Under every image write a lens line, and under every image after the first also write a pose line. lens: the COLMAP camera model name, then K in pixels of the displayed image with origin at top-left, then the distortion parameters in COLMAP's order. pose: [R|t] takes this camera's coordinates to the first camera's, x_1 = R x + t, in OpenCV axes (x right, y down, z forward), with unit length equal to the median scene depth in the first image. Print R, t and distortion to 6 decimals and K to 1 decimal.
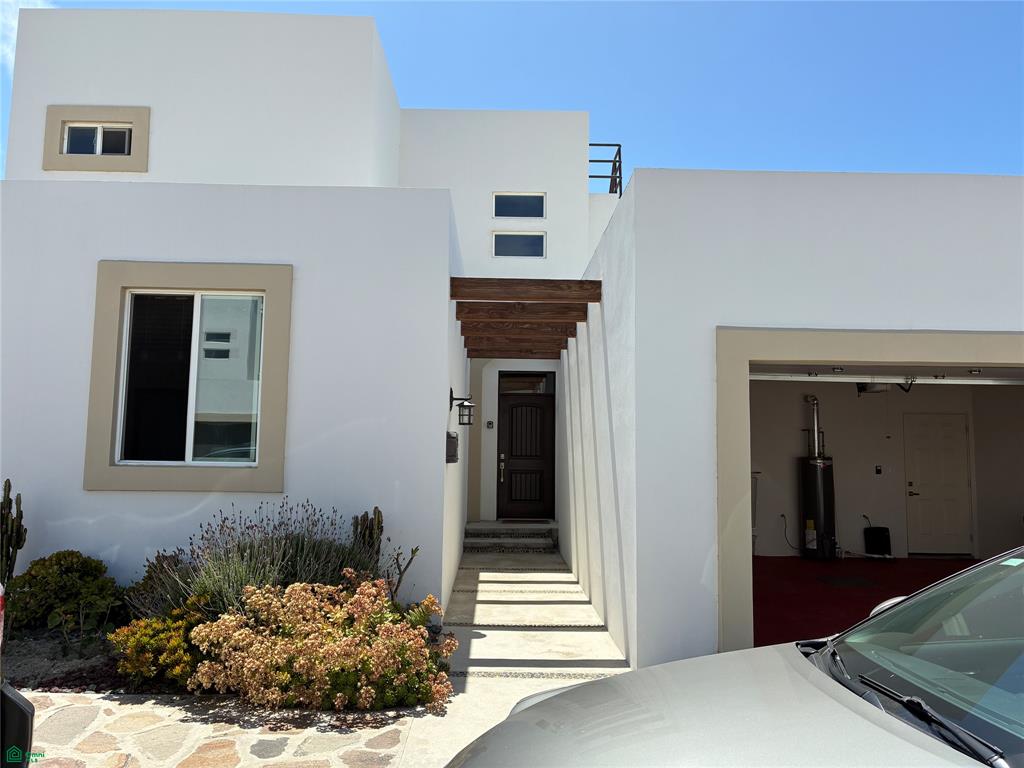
lens RADIAL K [[777.3, 0, 512.0], [0, 777.3, 384.0], [0, 0, 1]] dist [0.013157, 0.001266]
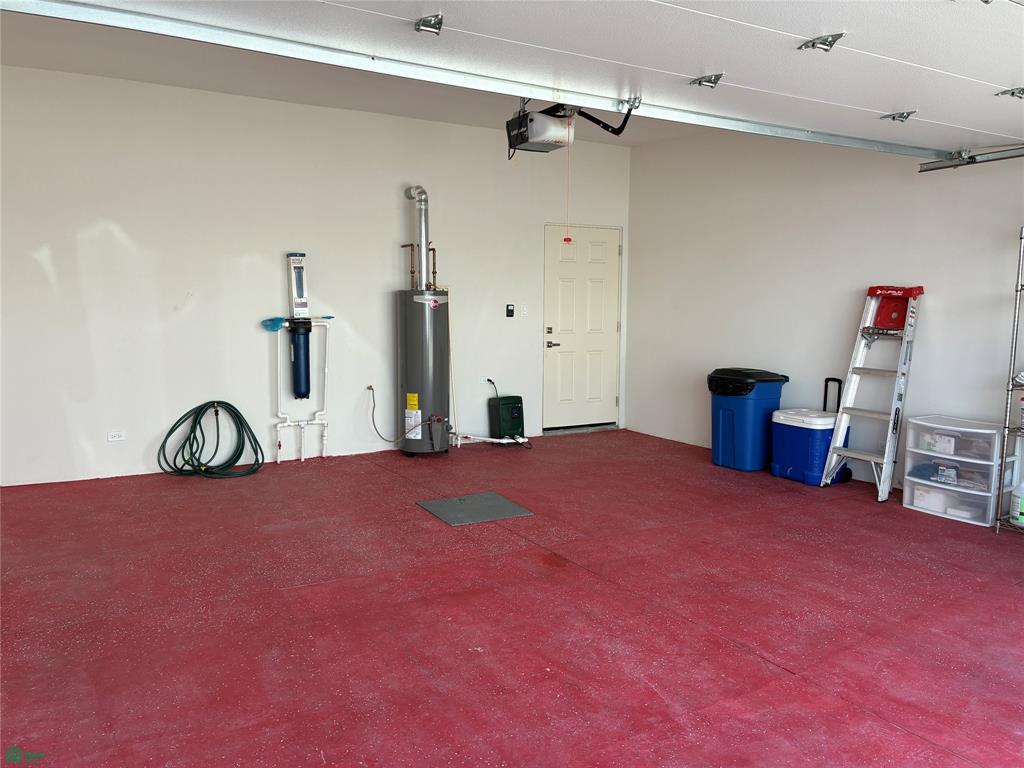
lens RADIAL K [[777.3, 0, 512.0], [0, 777.3, 384.0], [0, 0, 1]] dist [0.013157, 0.001266]
pose [[0.882012, -0.056275, 0.467854, 0.165934], [-0.036534, 0.981689, 0.186957, 0.050047], [-0.469808, -0.181991, 0.863805, 0.436004]]
